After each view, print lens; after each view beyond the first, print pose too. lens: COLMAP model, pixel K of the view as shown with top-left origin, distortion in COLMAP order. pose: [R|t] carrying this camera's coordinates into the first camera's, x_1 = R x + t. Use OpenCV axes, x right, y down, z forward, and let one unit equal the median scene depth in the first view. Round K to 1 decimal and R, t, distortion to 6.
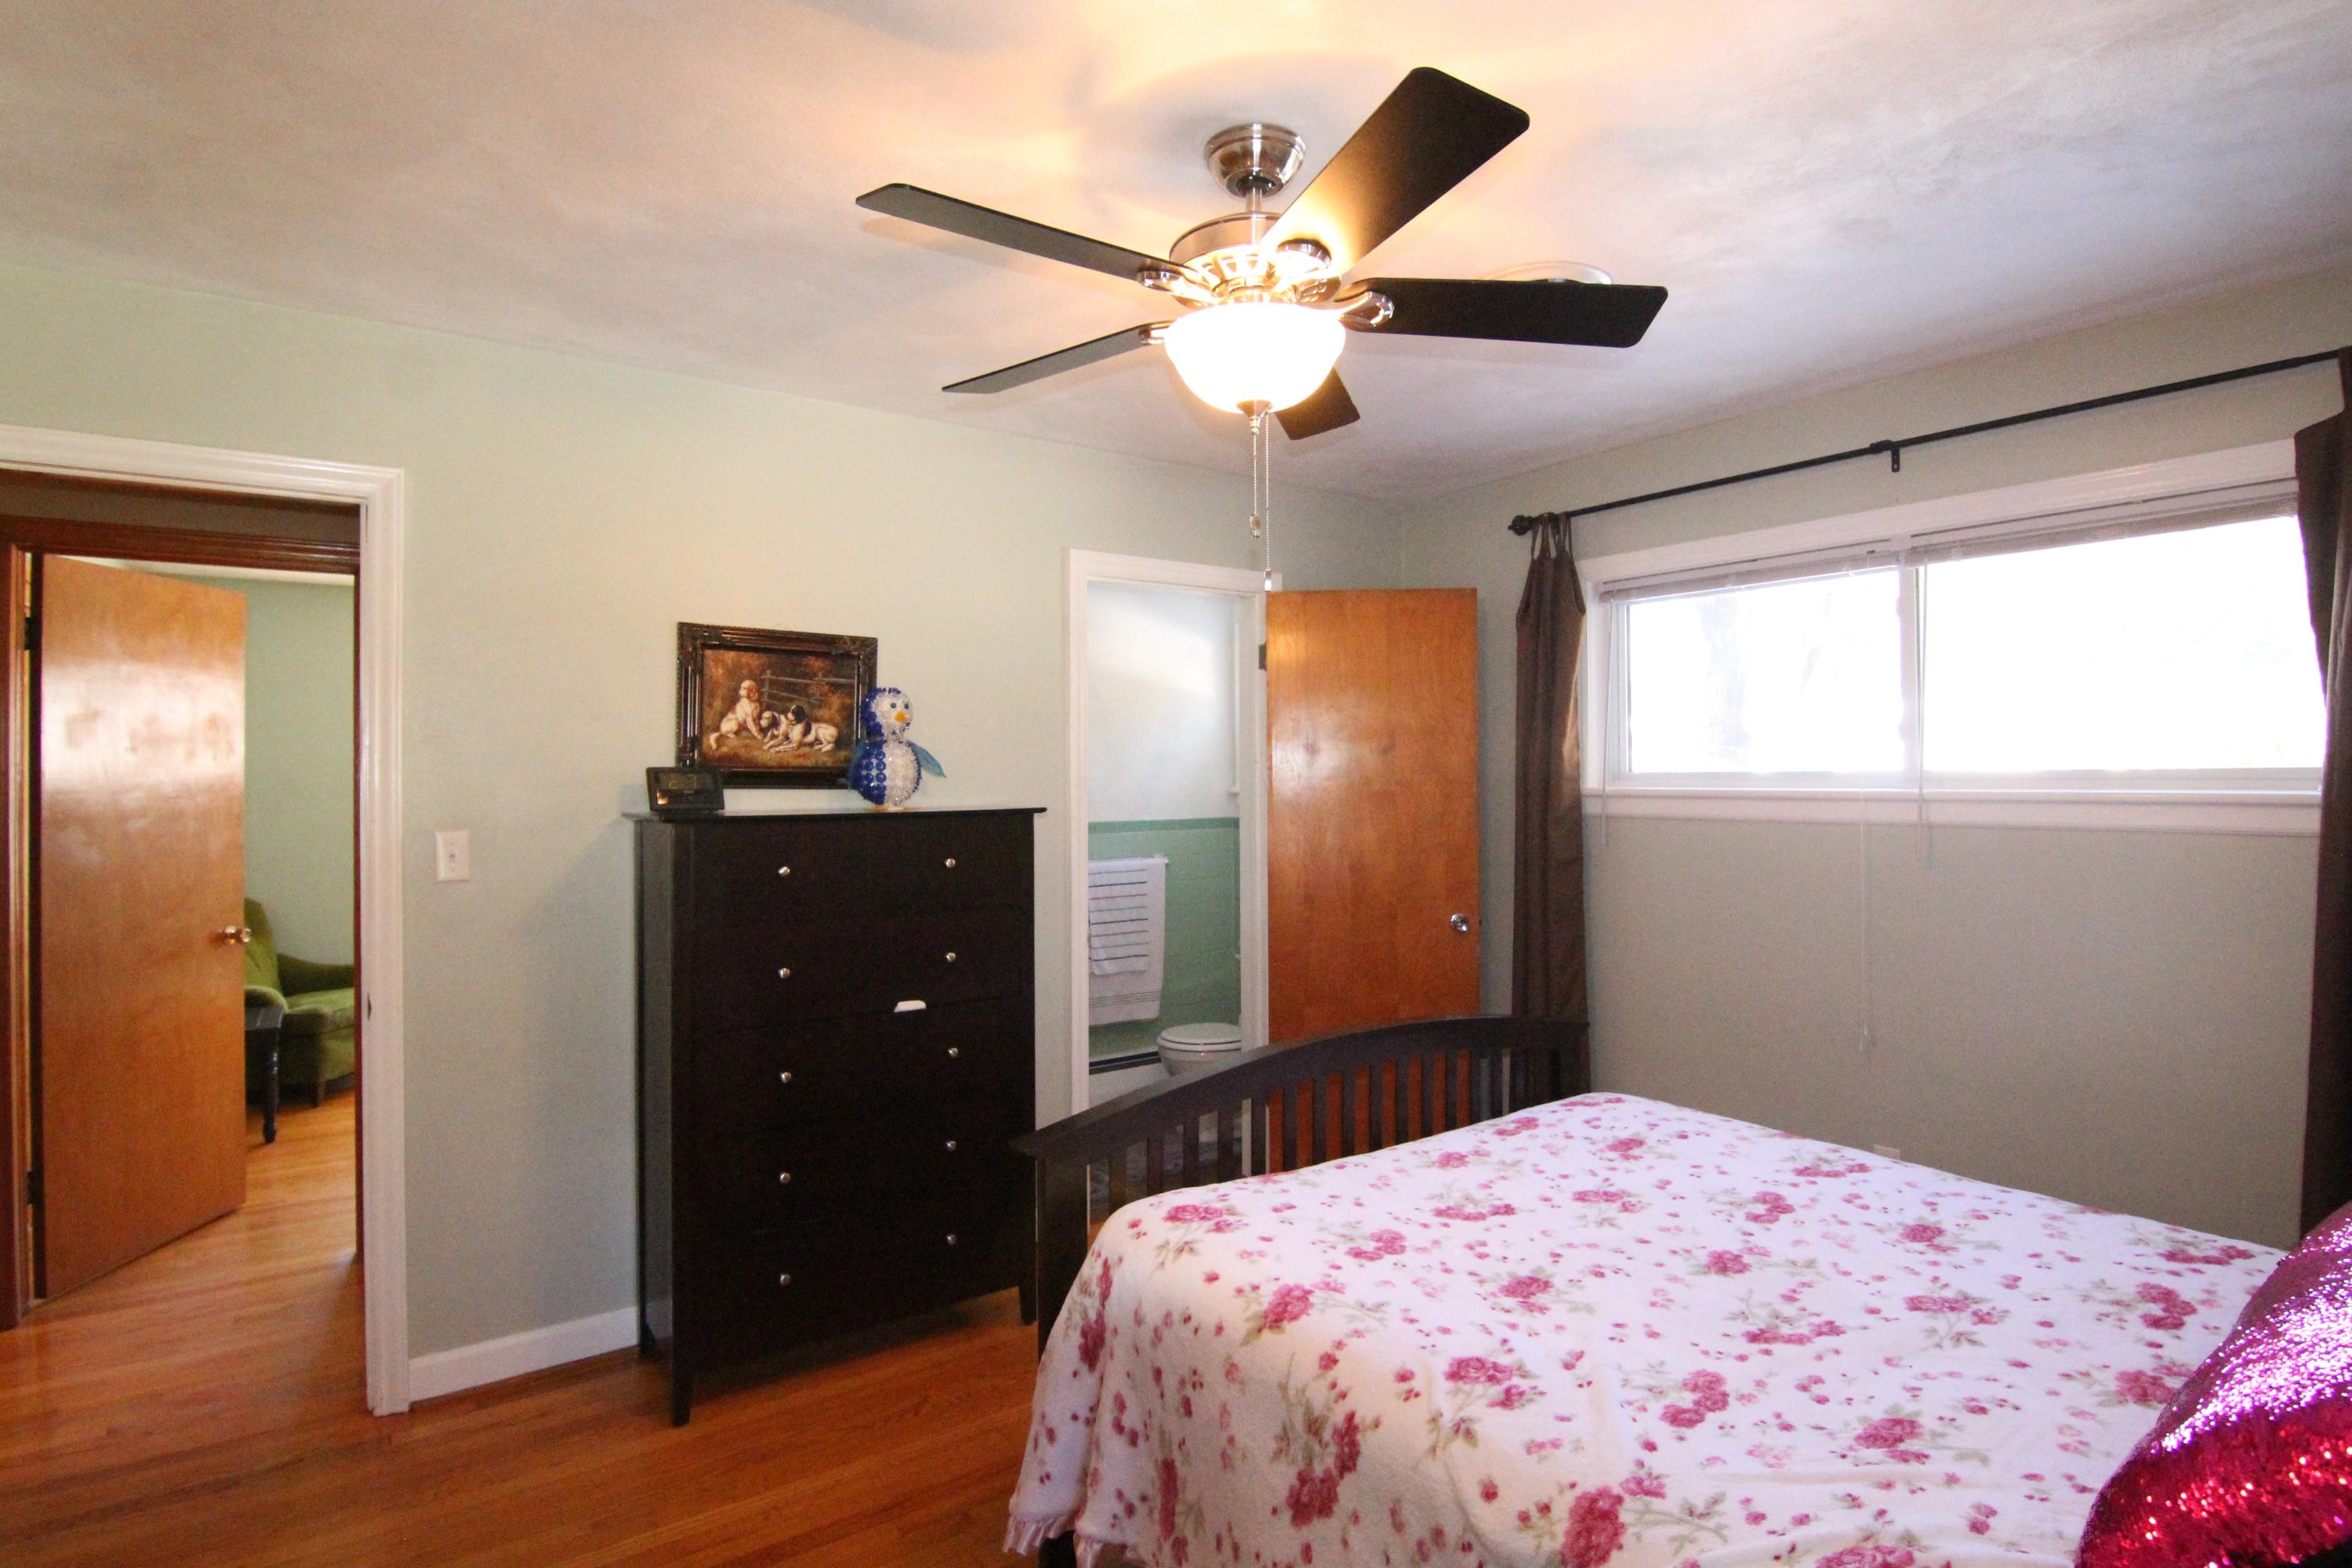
lens RADIAL K [[1196.1, 0, 1170.0], [0, 1196.1, 780.8], [0, 0, 1]] dist [-0.006058, -0.010156]
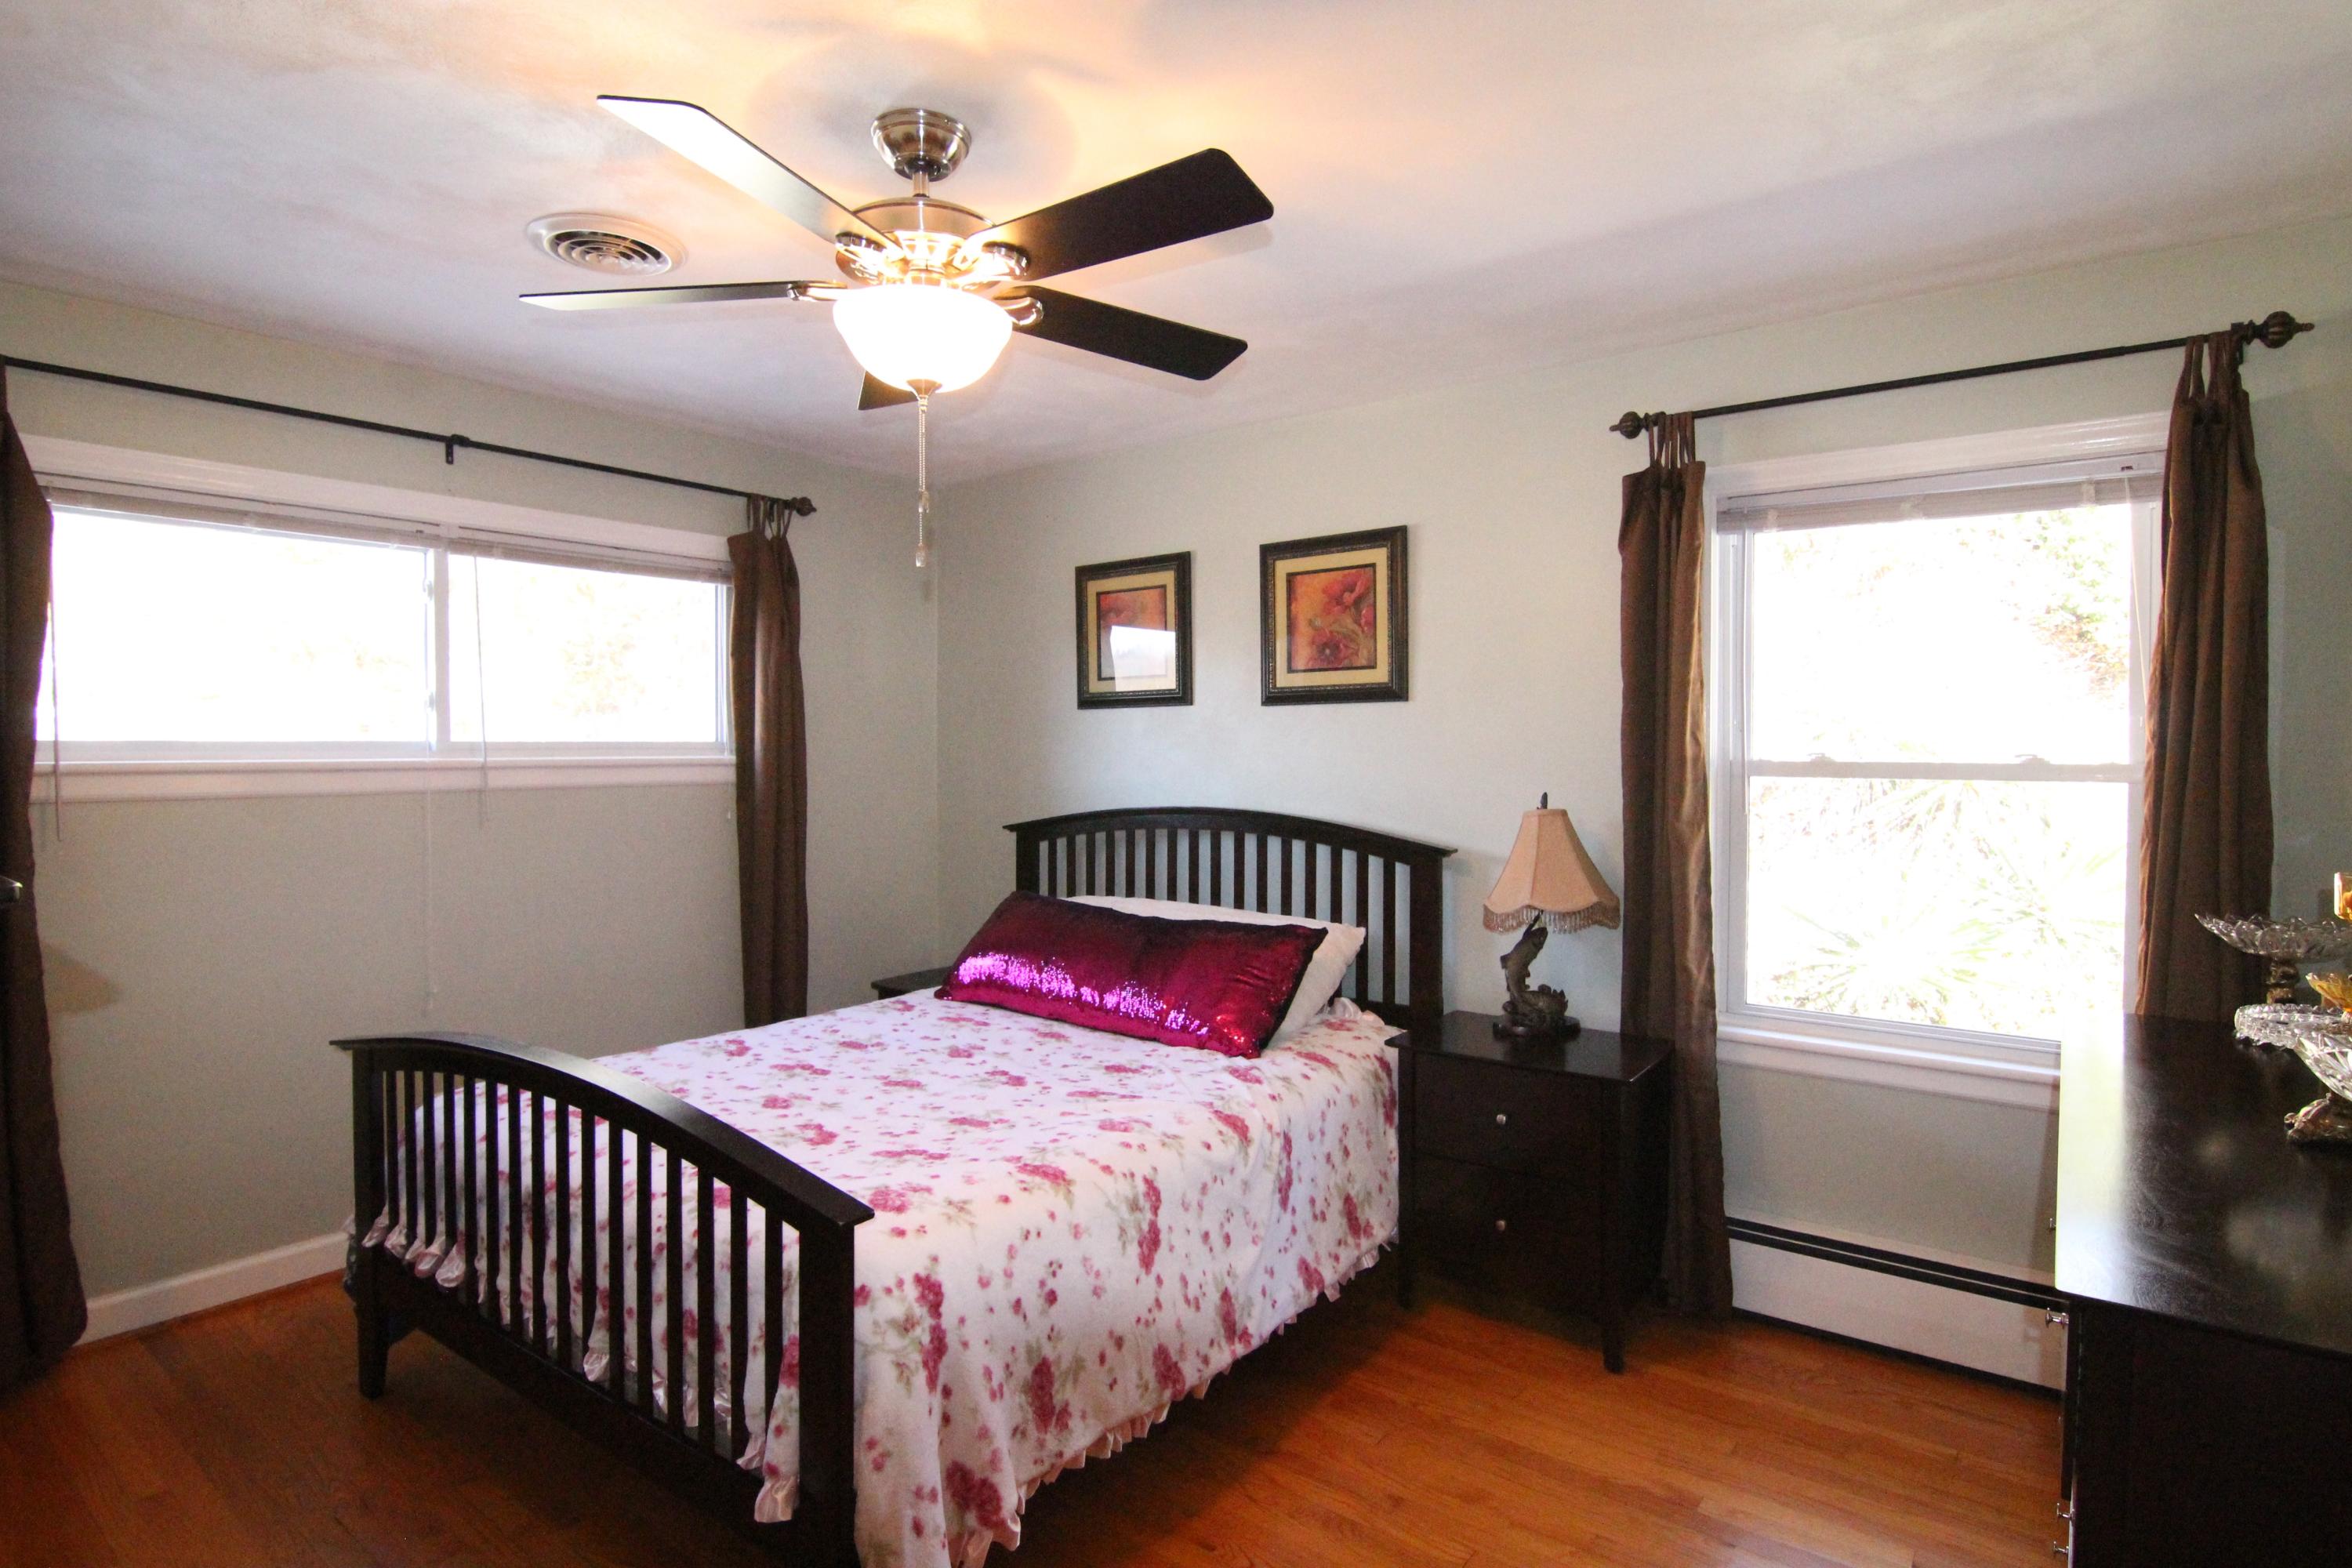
lens RADIAL K [[1196.1, 0, 1182.8], [0, 1196.1, 781.8], [0, 0, 1]] dist [-0.006058, -0.010156]
pose [[-0.300162, -0.024747, 0.953567, -0.989766], [0.003932, 0.999623, 0.027180, 0.002240], [-0.953880, 0.011907, -0.299952, 1.097119]]
